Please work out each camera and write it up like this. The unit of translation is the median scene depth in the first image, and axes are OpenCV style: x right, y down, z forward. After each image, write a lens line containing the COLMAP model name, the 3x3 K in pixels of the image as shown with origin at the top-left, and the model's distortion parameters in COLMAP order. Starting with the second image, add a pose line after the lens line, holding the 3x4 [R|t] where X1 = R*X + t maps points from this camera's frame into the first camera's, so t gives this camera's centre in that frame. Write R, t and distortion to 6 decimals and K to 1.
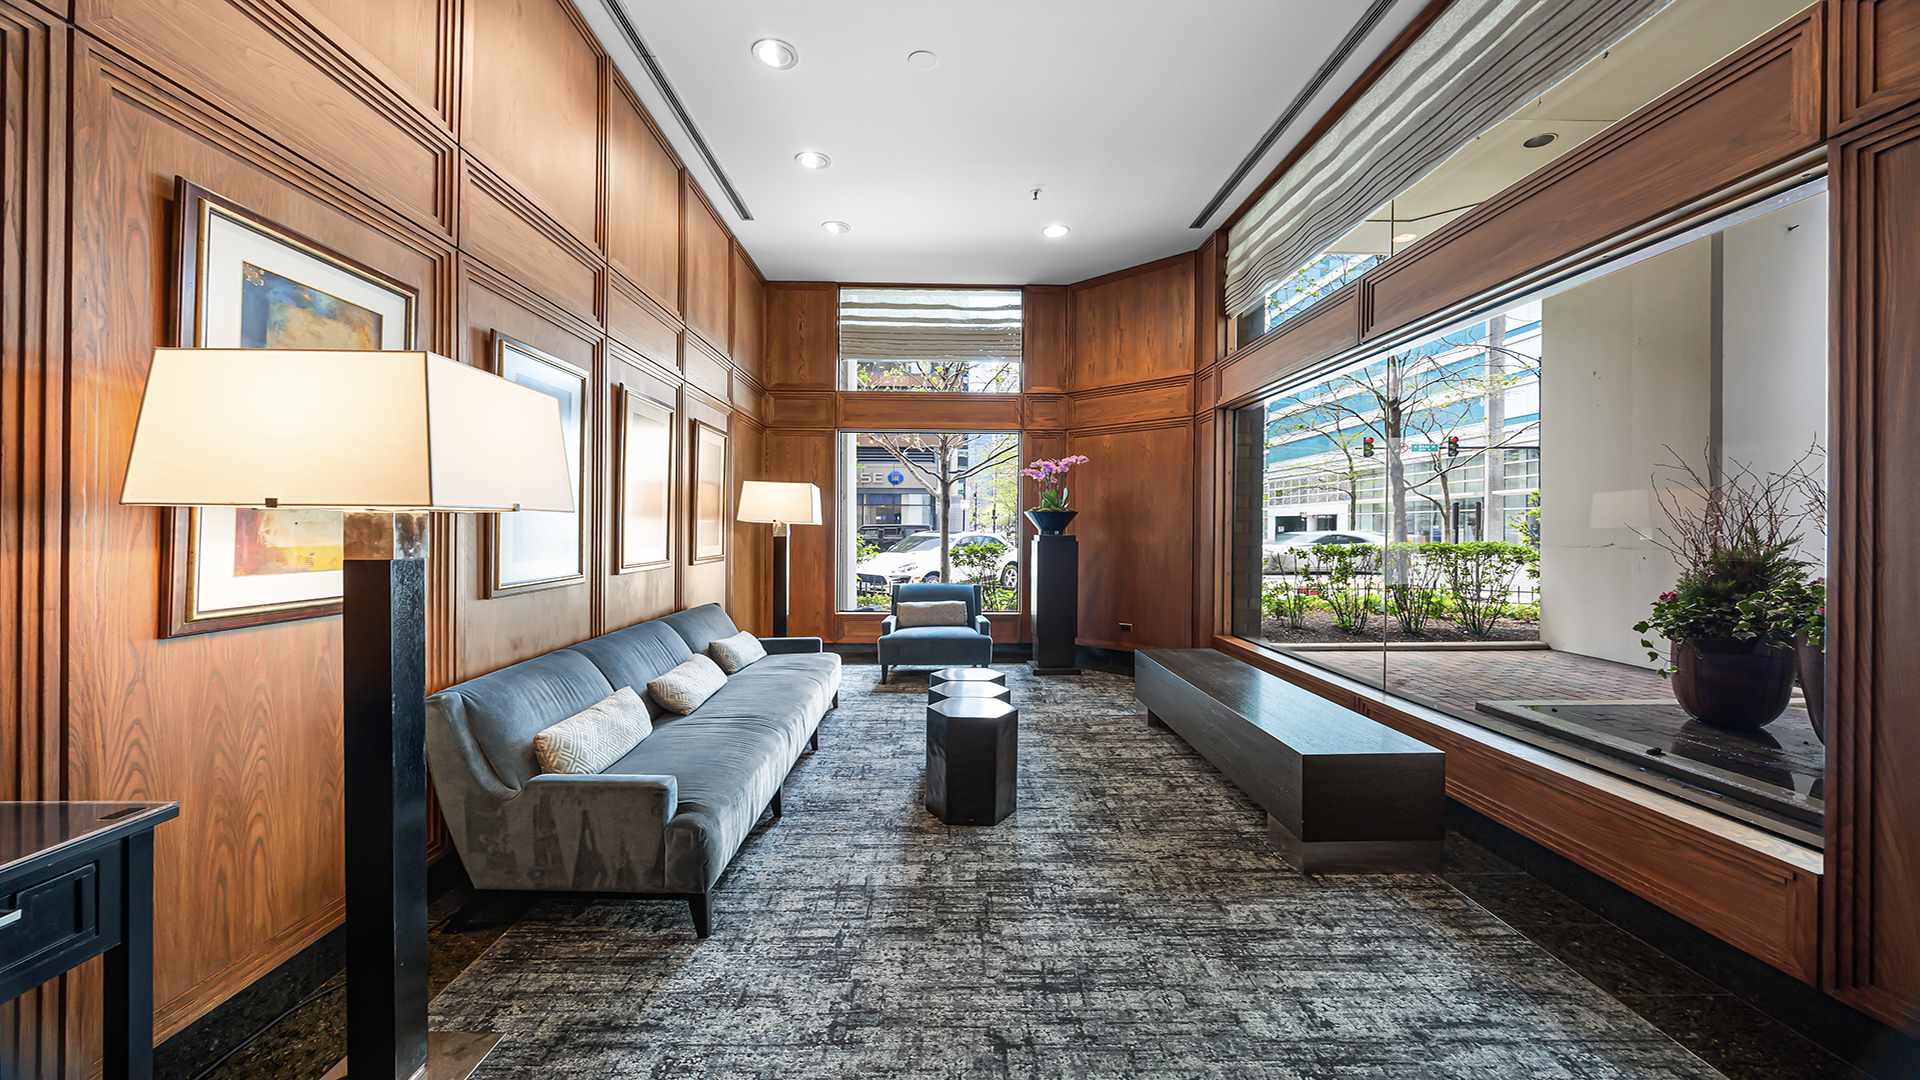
lens RADIAL K [[747.1, 0, 954.1], [0, 747.1, 536.9], [0, 0, 1]] dist [0.001755, 0.000142]
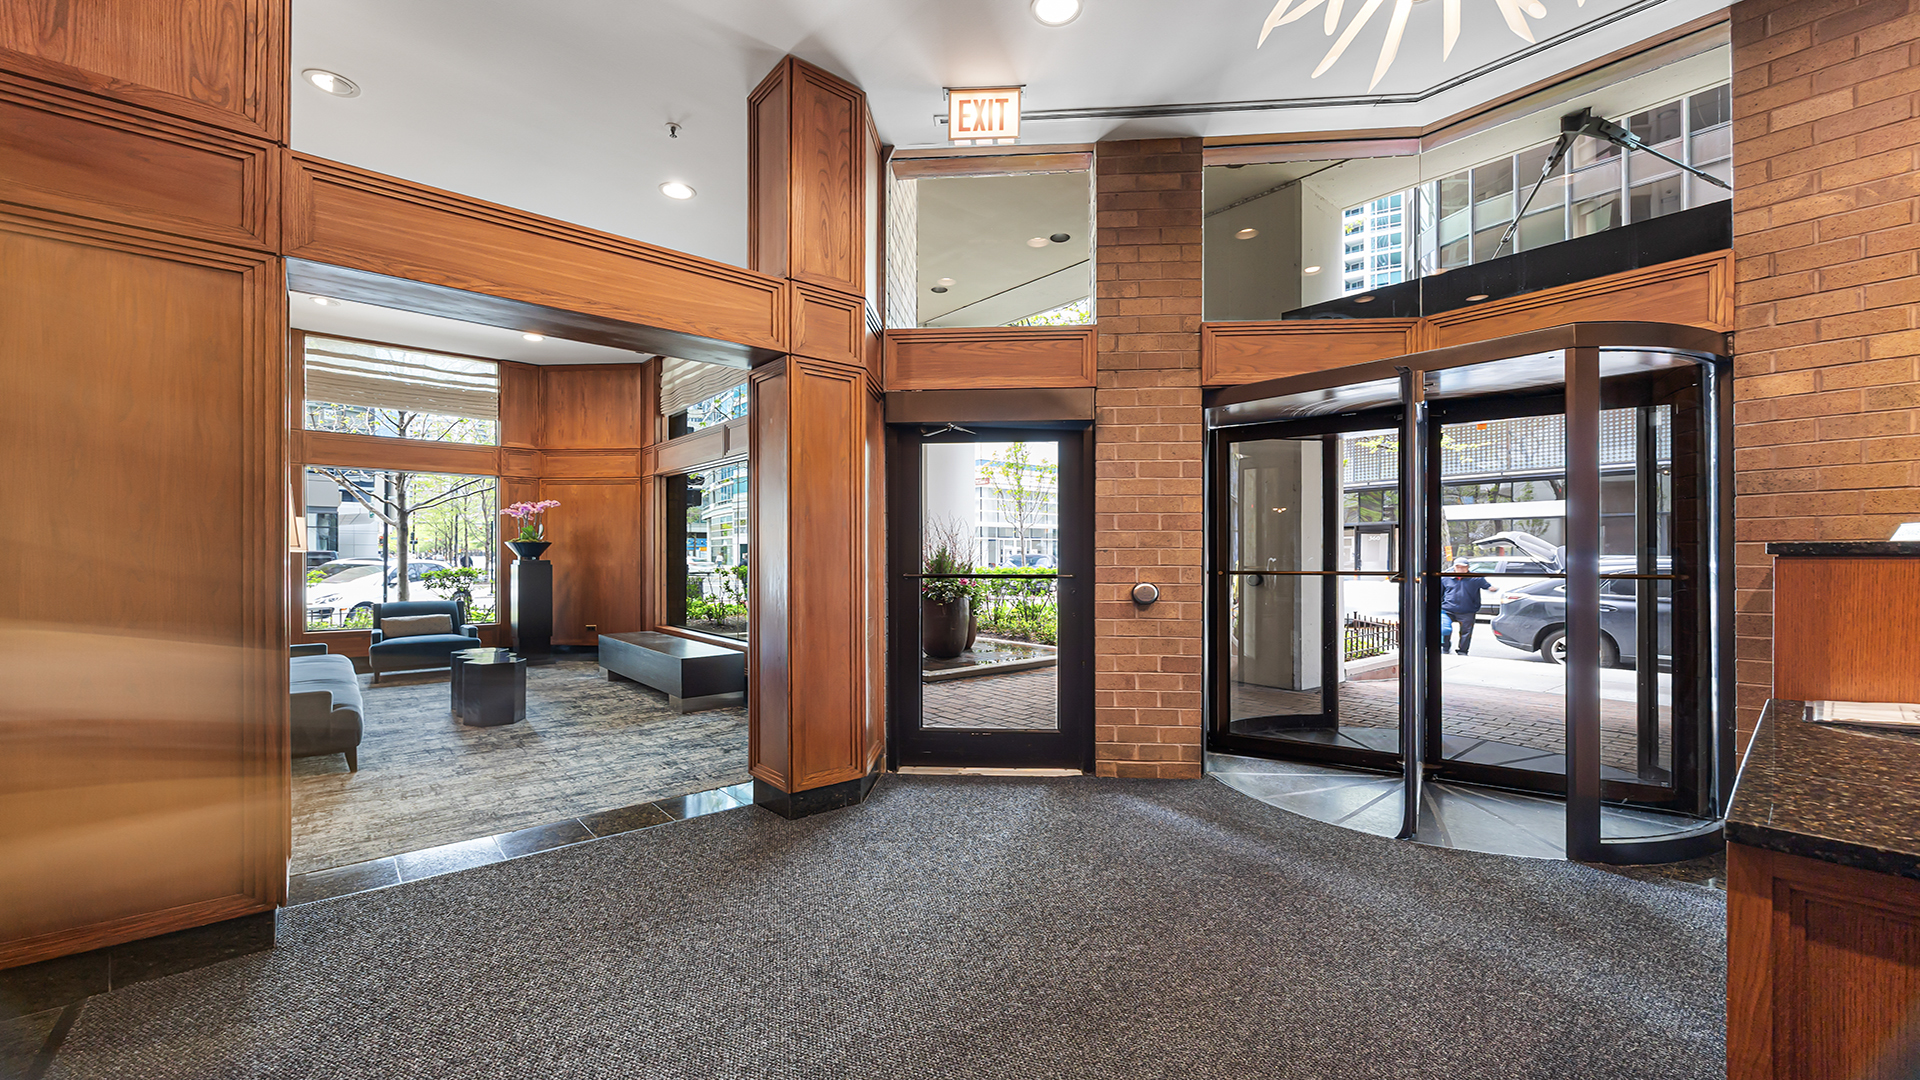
lens RADIAL K [[747.1, 0, 952.6], [0, 747.1, 561.0], [0, 0, 1]] dist [0.001755, 0.000142]
pose [[0.776271, -0.006352, 0.630368, -0.117200], [0.008518, 0.999964, -0.000414, 0.005954], [-0.630342, 0.005691, 0.776296, -0.477265]]
